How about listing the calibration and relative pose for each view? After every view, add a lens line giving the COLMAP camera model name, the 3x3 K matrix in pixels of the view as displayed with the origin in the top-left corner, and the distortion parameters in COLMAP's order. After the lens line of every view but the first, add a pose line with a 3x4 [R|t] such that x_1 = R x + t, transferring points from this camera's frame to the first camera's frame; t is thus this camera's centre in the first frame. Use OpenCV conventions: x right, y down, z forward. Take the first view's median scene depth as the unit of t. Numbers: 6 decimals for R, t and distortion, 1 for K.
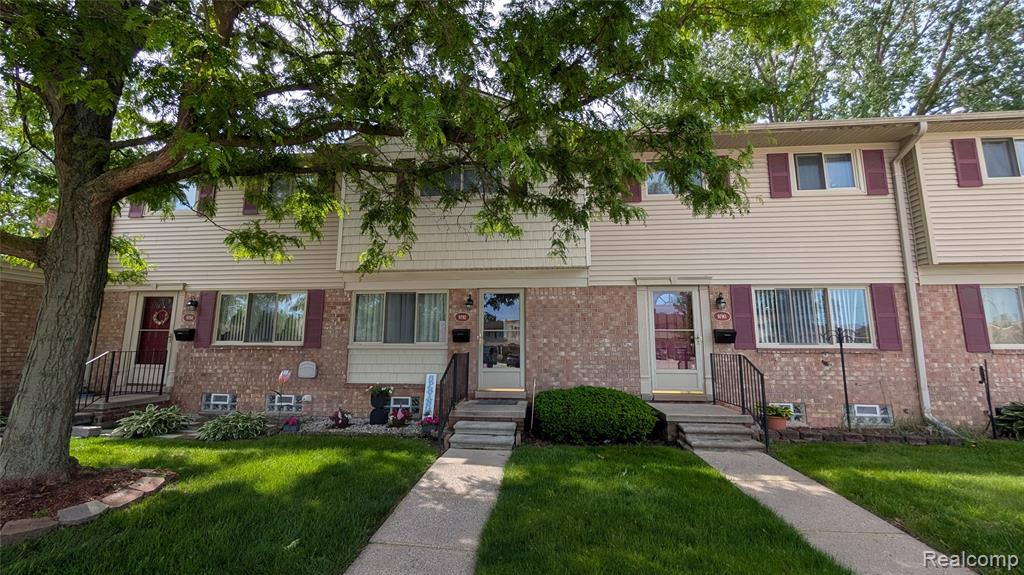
lens RADIAL K [[388.0, 0, 508.7], [0, 388.0, 293.3], [0, 0, 1]] dist [0.000741, -0.000013]
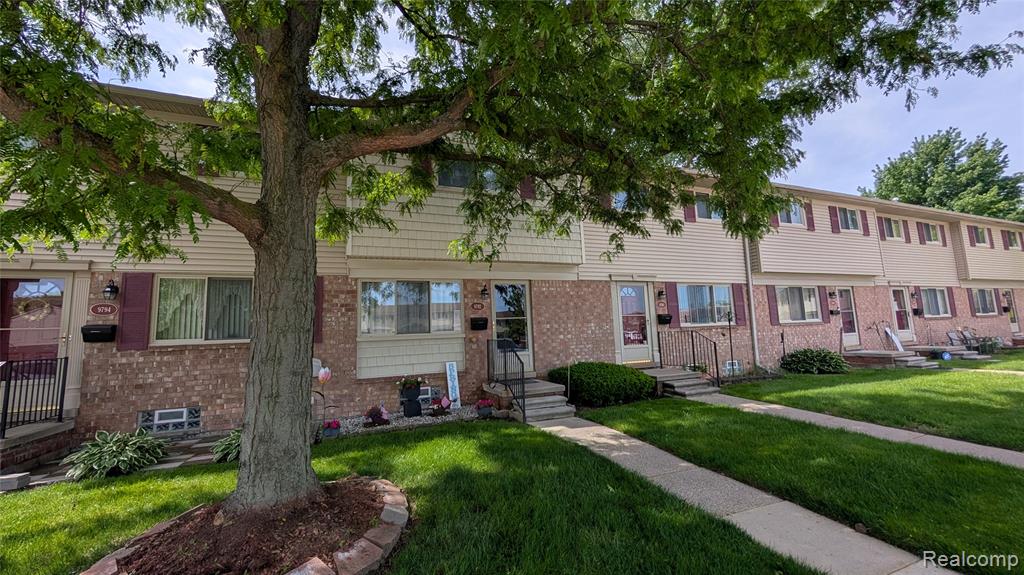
lens RADIAL K [[388.0, 0, 508.7], [0, 388.0, 293.3], [0, 0, 1]] dist [0.000741, -0.000013]
pose [[0.886958, 0.010493, 0.461730, -0.562088], [-0.020021, 0.999676, 0.015740, 0.008466], [-0.461415, -0.023205, 0.886881, 0.032893]]
